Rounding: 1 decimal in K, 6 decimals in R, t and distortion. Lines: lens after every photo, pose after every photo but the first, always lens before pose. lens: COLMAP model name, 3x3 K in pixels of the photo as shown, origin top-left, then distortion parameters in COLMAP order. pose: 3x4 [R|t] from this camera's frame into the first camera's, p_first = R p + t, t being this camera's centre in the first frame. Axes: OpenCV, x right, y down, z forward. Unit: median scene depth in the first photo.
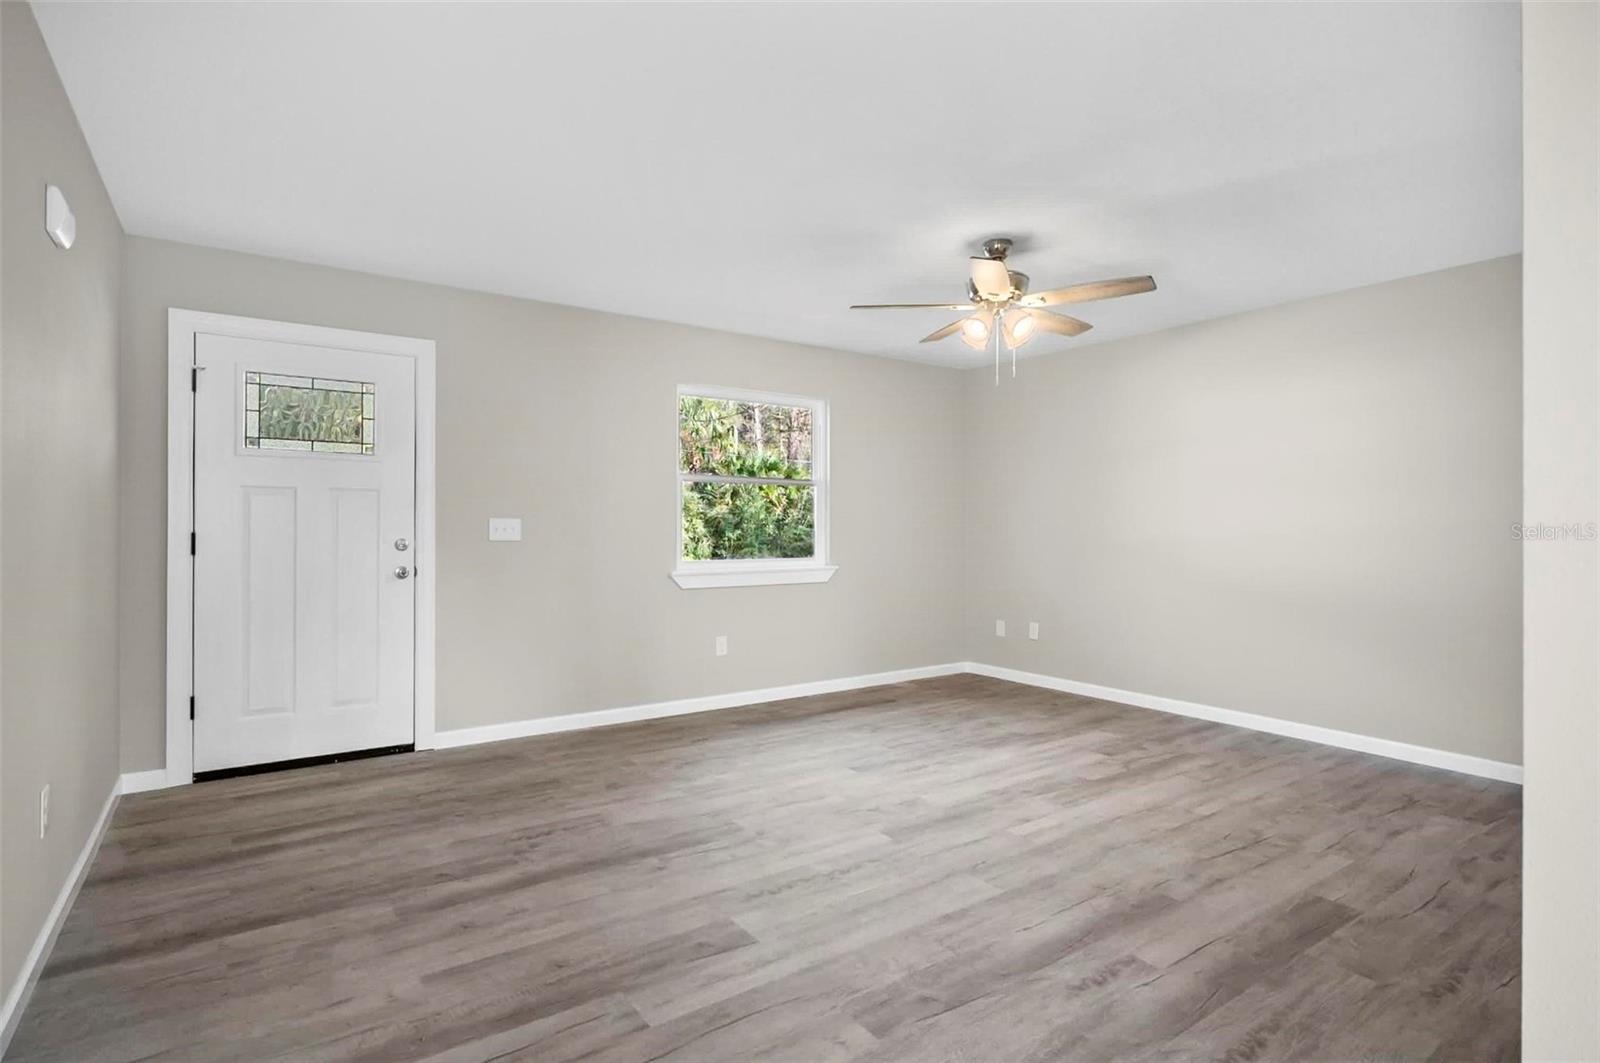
lens RADIAL K [[798.1, 0, 807.3], [0, 798.1, 528.4], [0, 0, 1]] dist [0.000213, 0.000292]
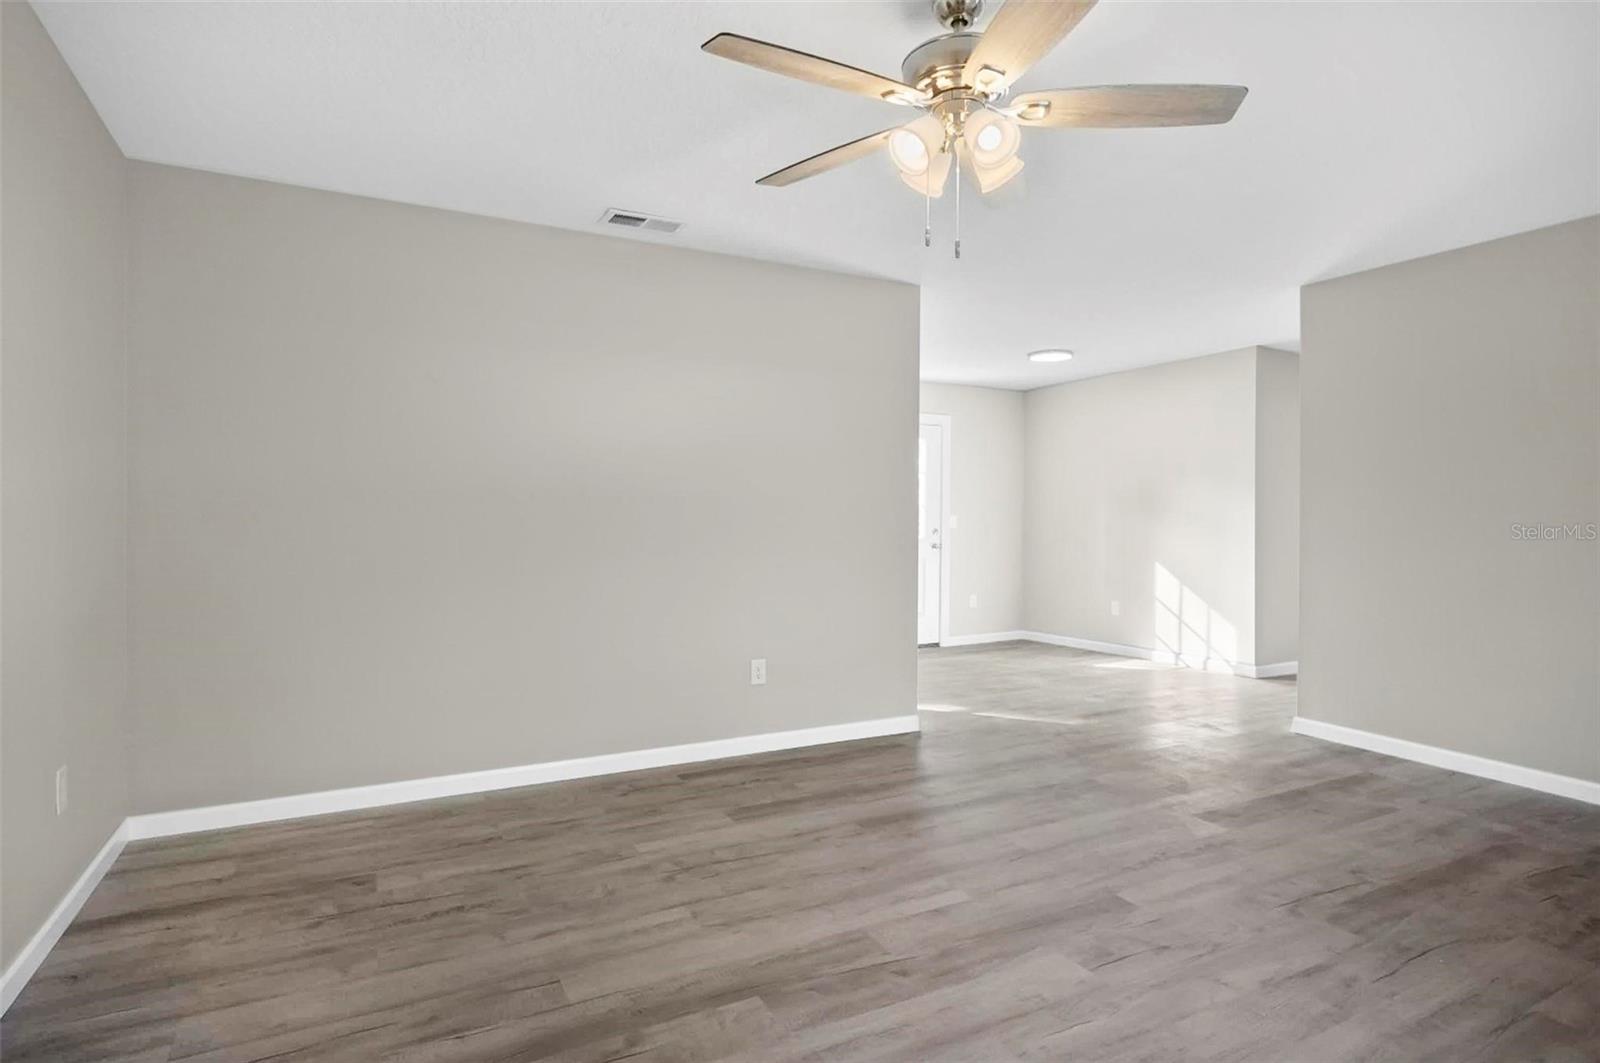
lens RADIAL K [[841.9, 0, 807.1], [0, 841.9, 519.7], [0, 0, 1]] dist [0.001531, -0.001985]
pose [[-0.991914, -0.009357, 0.126570, 0.271607], [-0.009089, 0.999955, 0.002693, 0.000822], [-0.126589, 0.001521, -0.991954, 1.627338]]
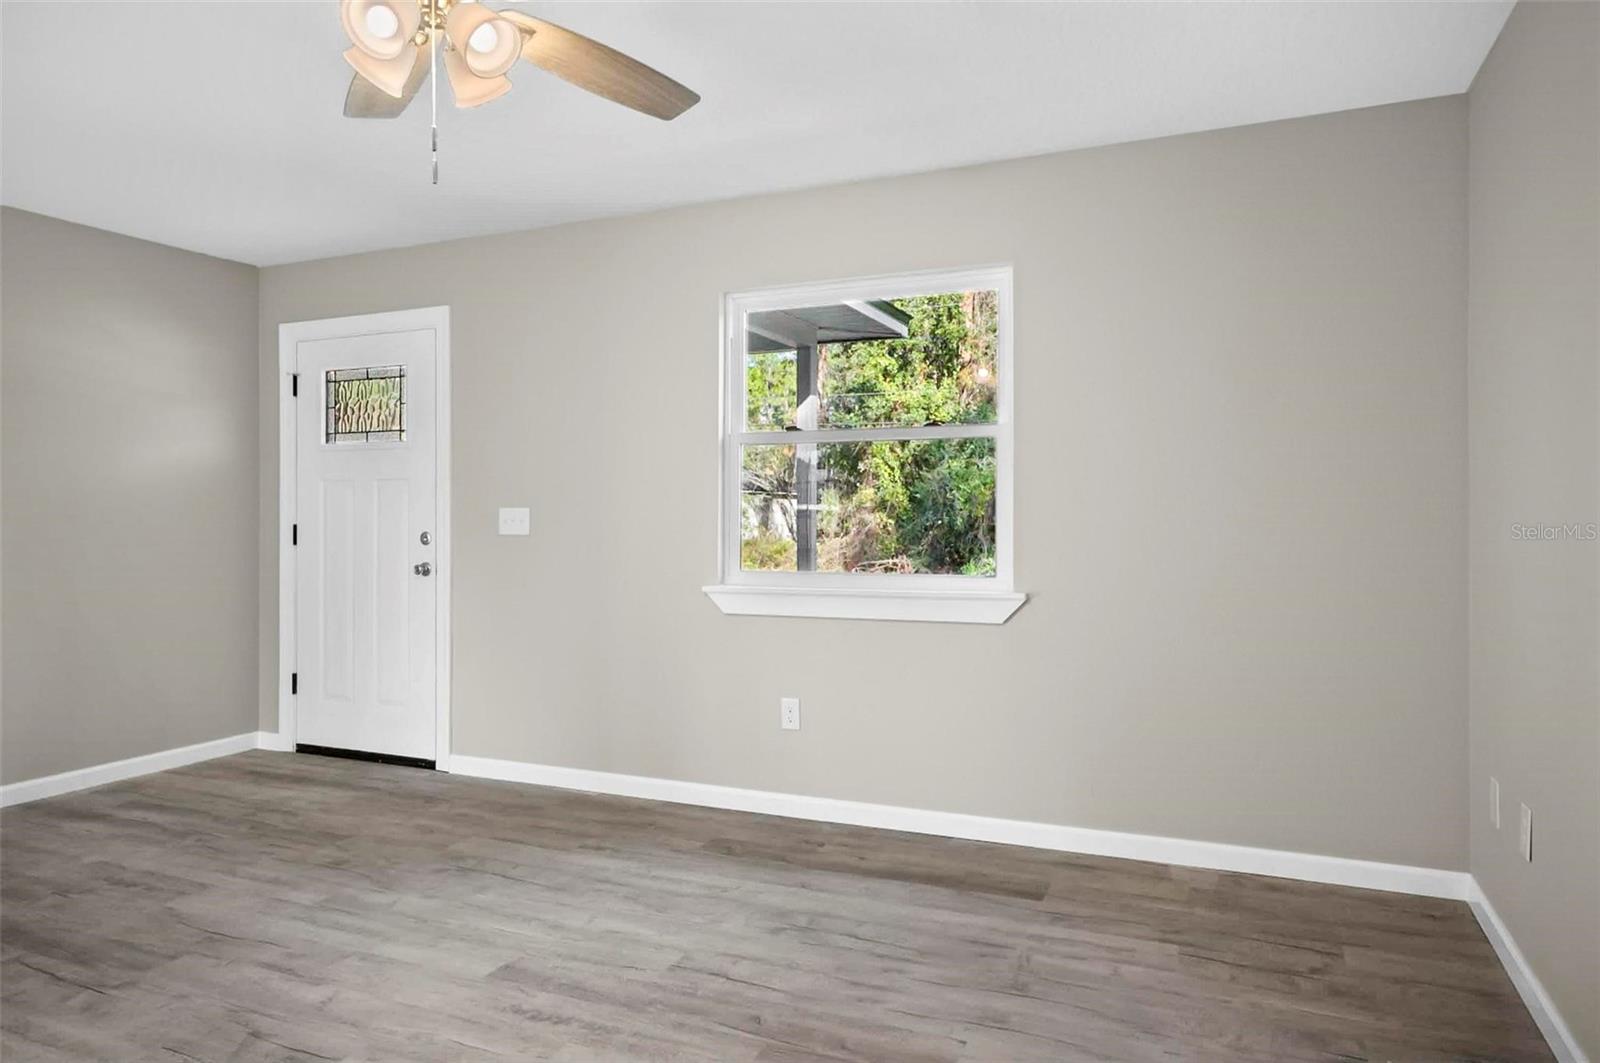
lens RADIAL K [[1014.3, 0, 809.0], [0, 1014.3, 519.1], [0, 0, 1]] dist [0.009299, -0.000445]
pose [[0.520798, -0.002306, -0.853677, 0.826802], [0.003744, 0.999993, -0.000417, 0.001093], [0.853672, -0.002979, 0.520803, 0.906968]]
